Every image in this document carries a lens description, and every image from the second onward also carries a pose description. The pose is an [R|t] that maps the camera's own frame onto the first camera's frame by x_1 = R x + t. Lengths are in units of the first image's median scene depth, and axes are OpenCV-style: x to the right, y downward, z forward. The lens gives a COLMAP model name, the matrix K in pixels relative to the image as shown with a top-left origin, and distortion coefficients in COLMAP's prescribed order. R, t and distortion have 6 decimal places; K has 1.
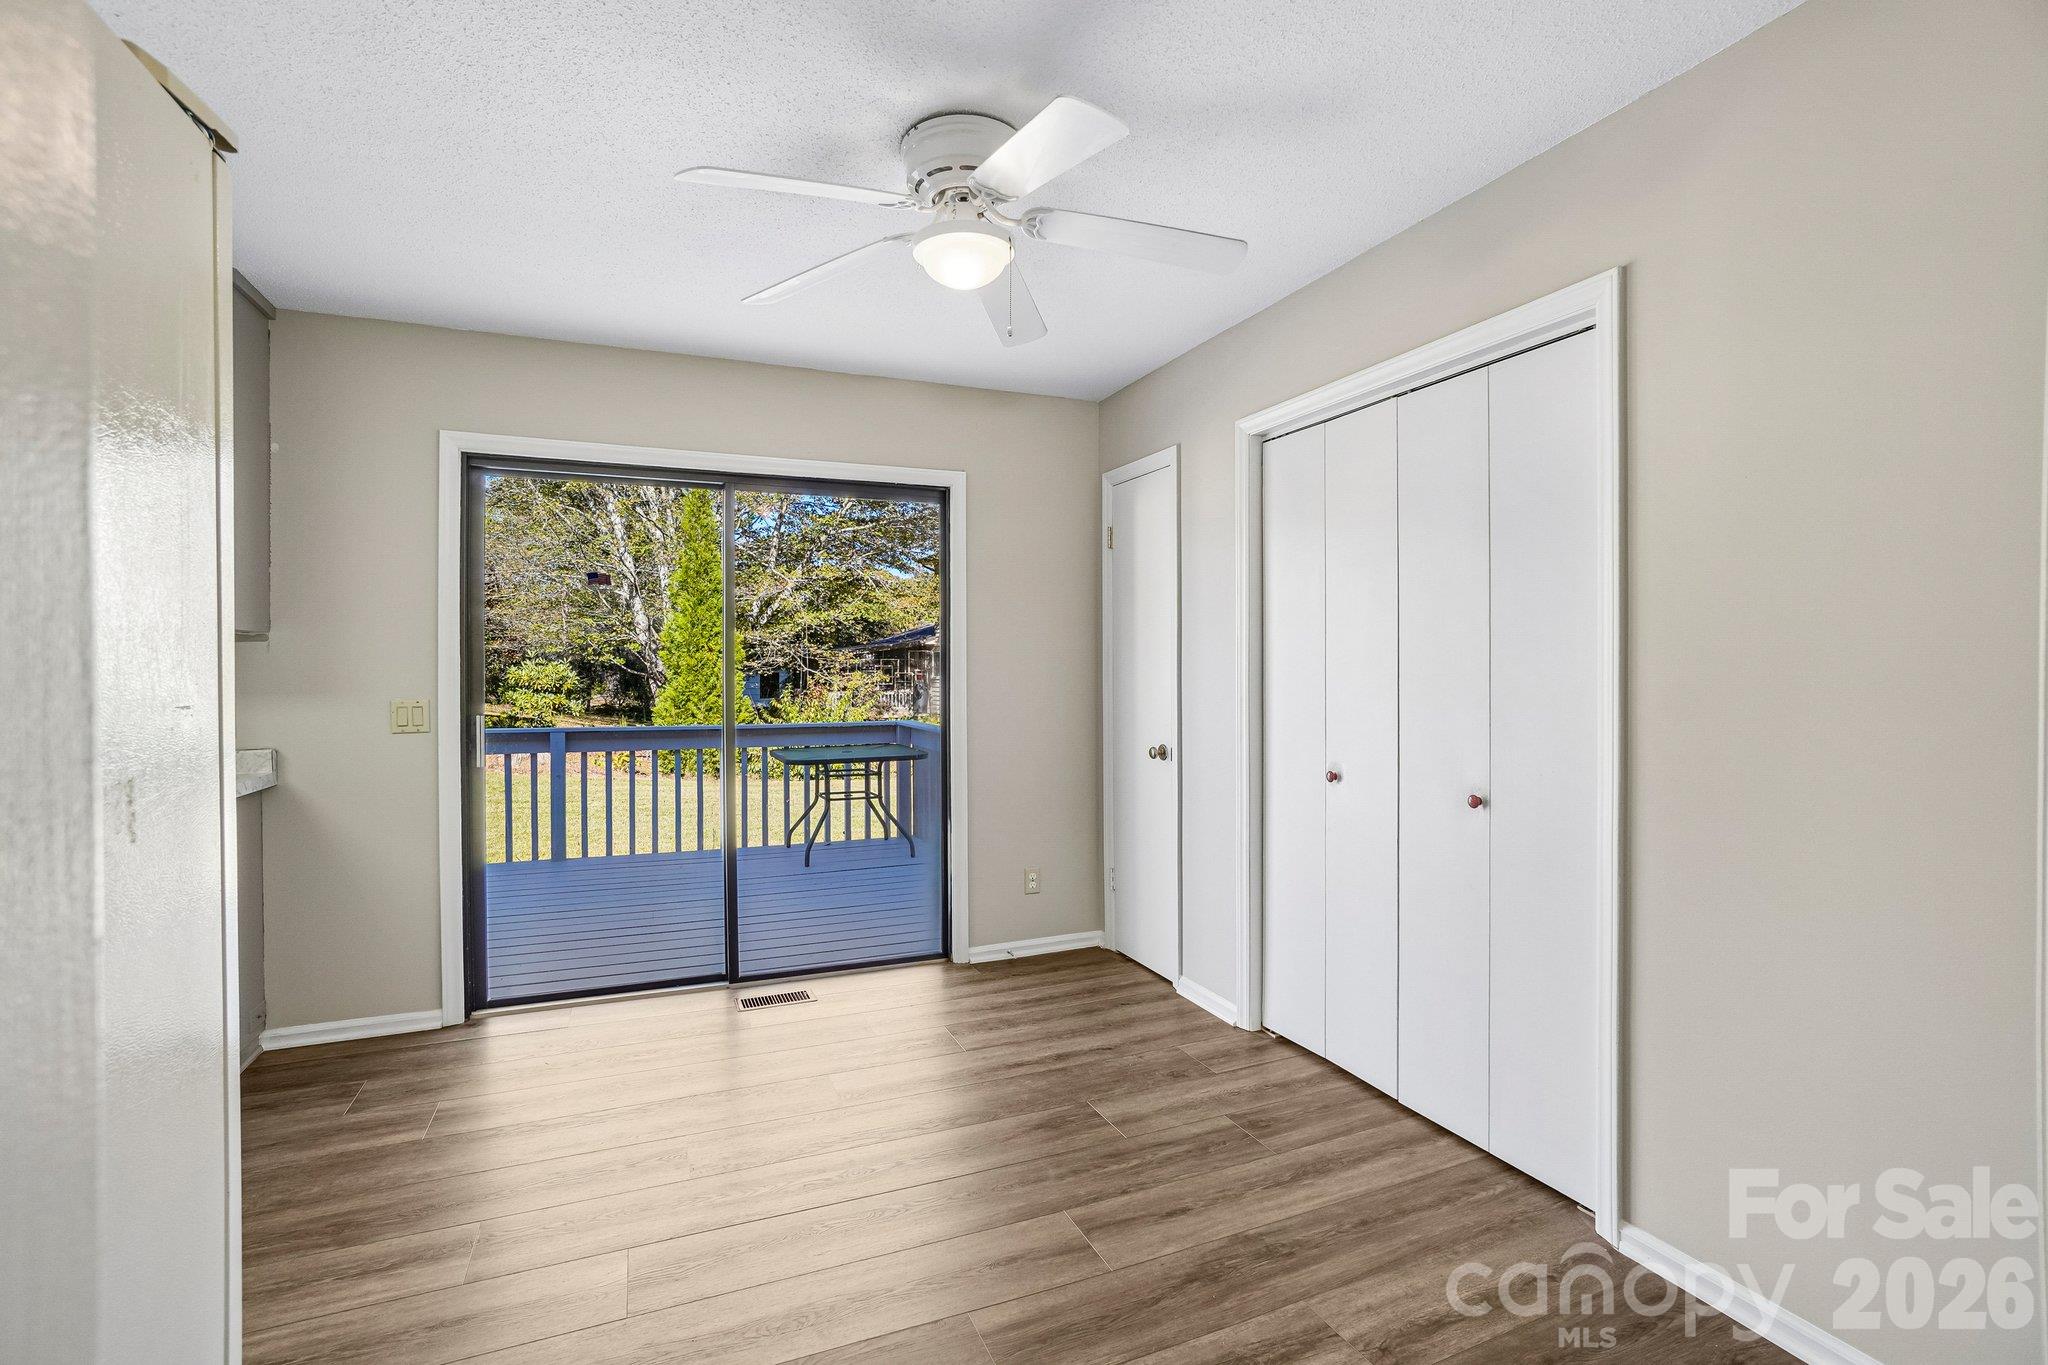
lens RADIAL K [[905.6, 0, 1016.6], [0, 905.6, 681.1], [0, 0, 1]] dist [-0.059022, 0.020264]
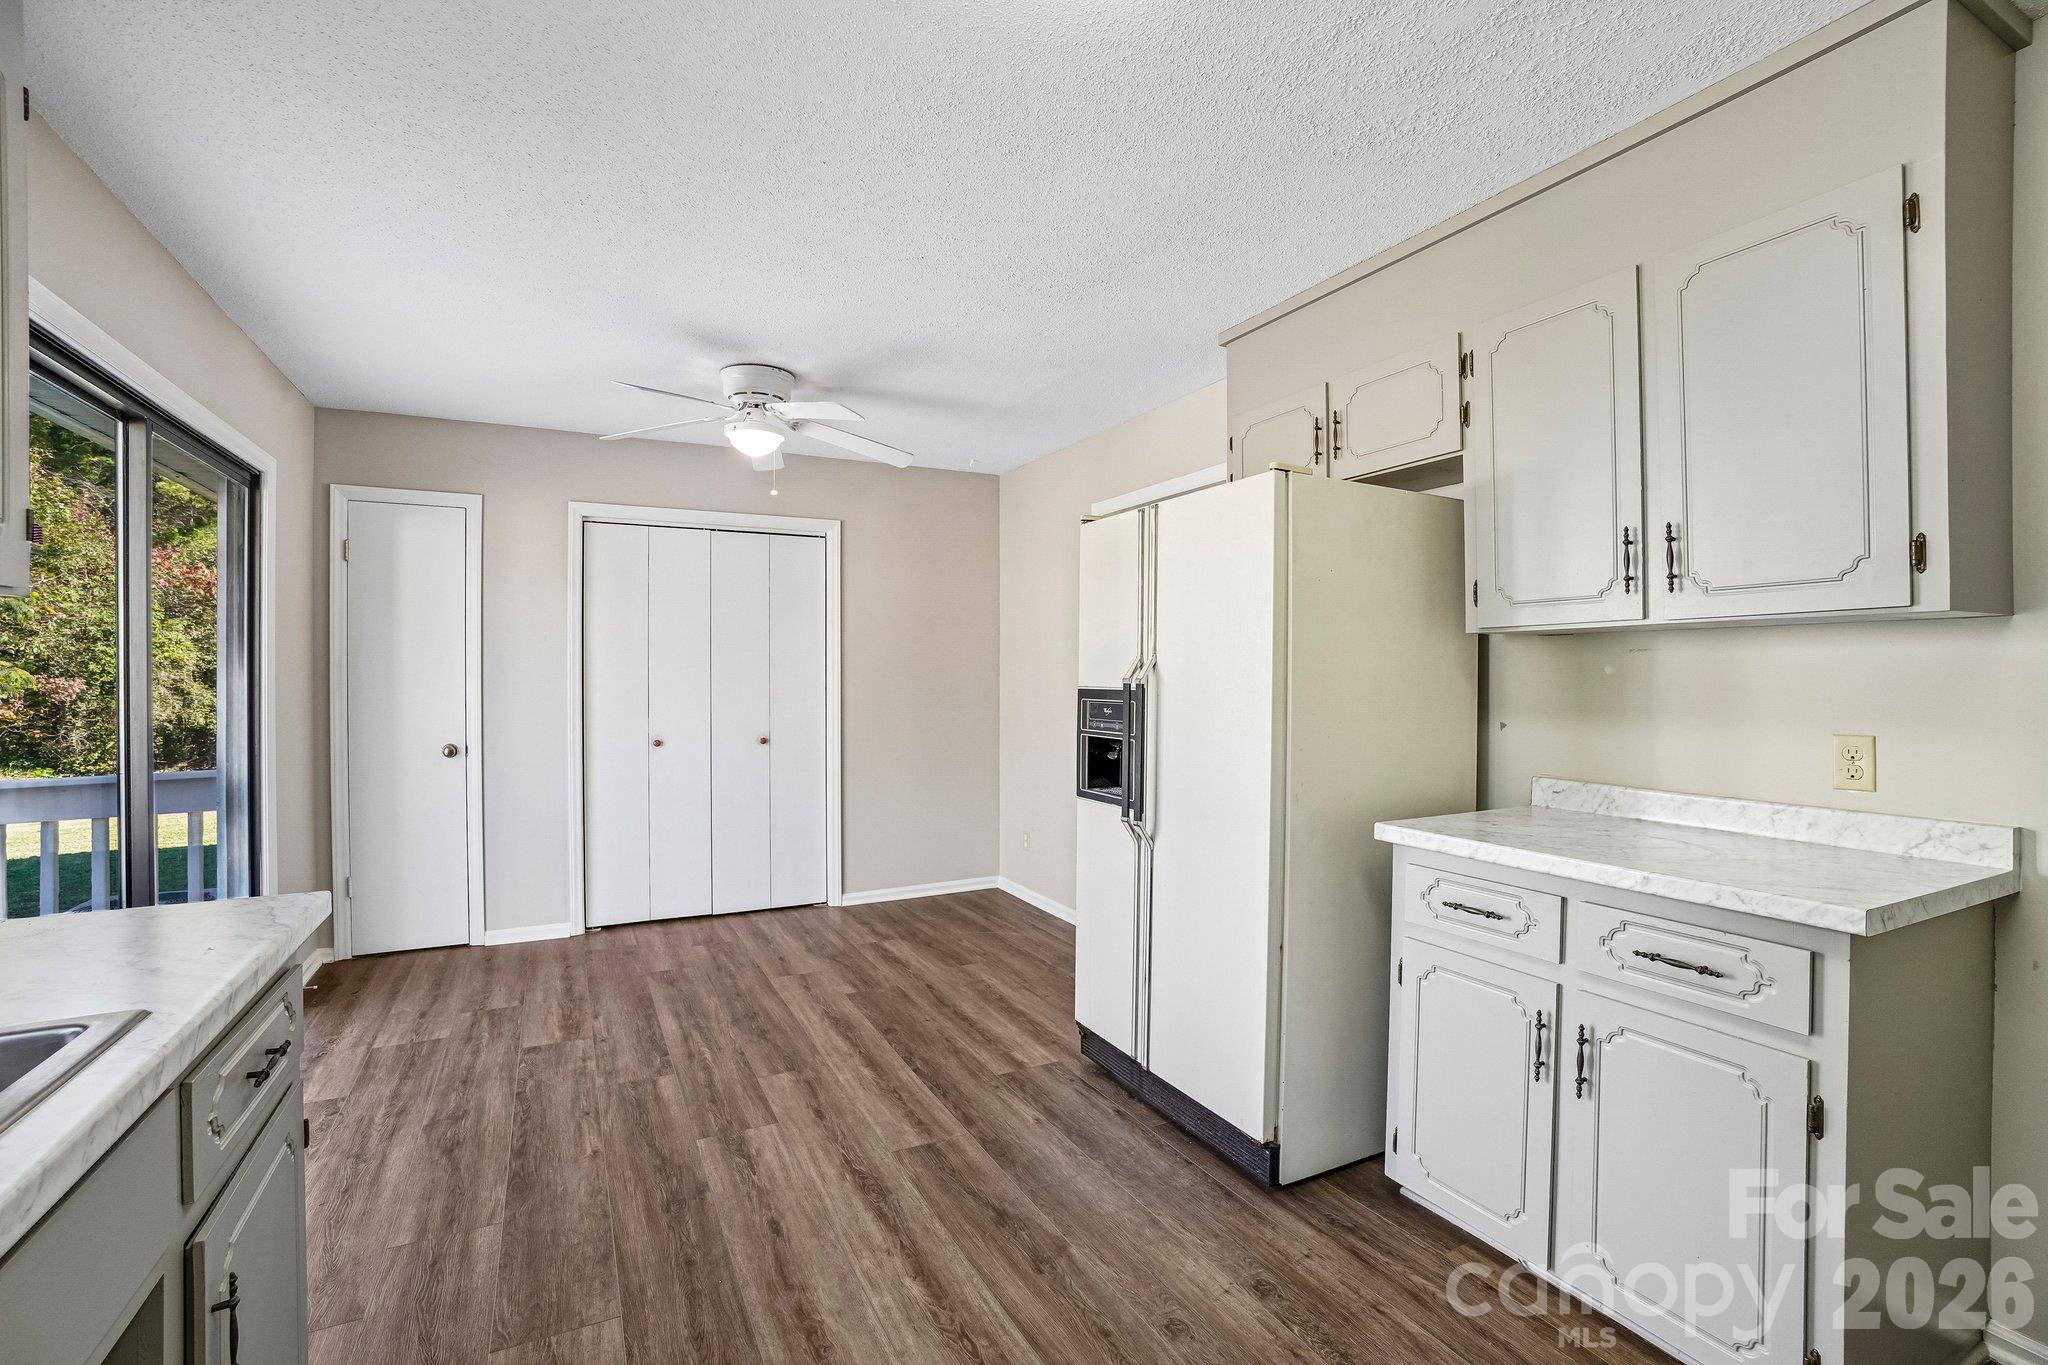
lens RADIAL K [[905.6, 0, 1016.1], [0, 905.6, 680.8], [0, 0, 1]] dist [-0.059022, 0.020264]
pose [[-0.075244, -0.005016, 0.997153, -1.165630], [0.018200, 0.999814, 0.006403, -0.006417], [-0.996999, 0.018630, -0.075139, 0.405921]]
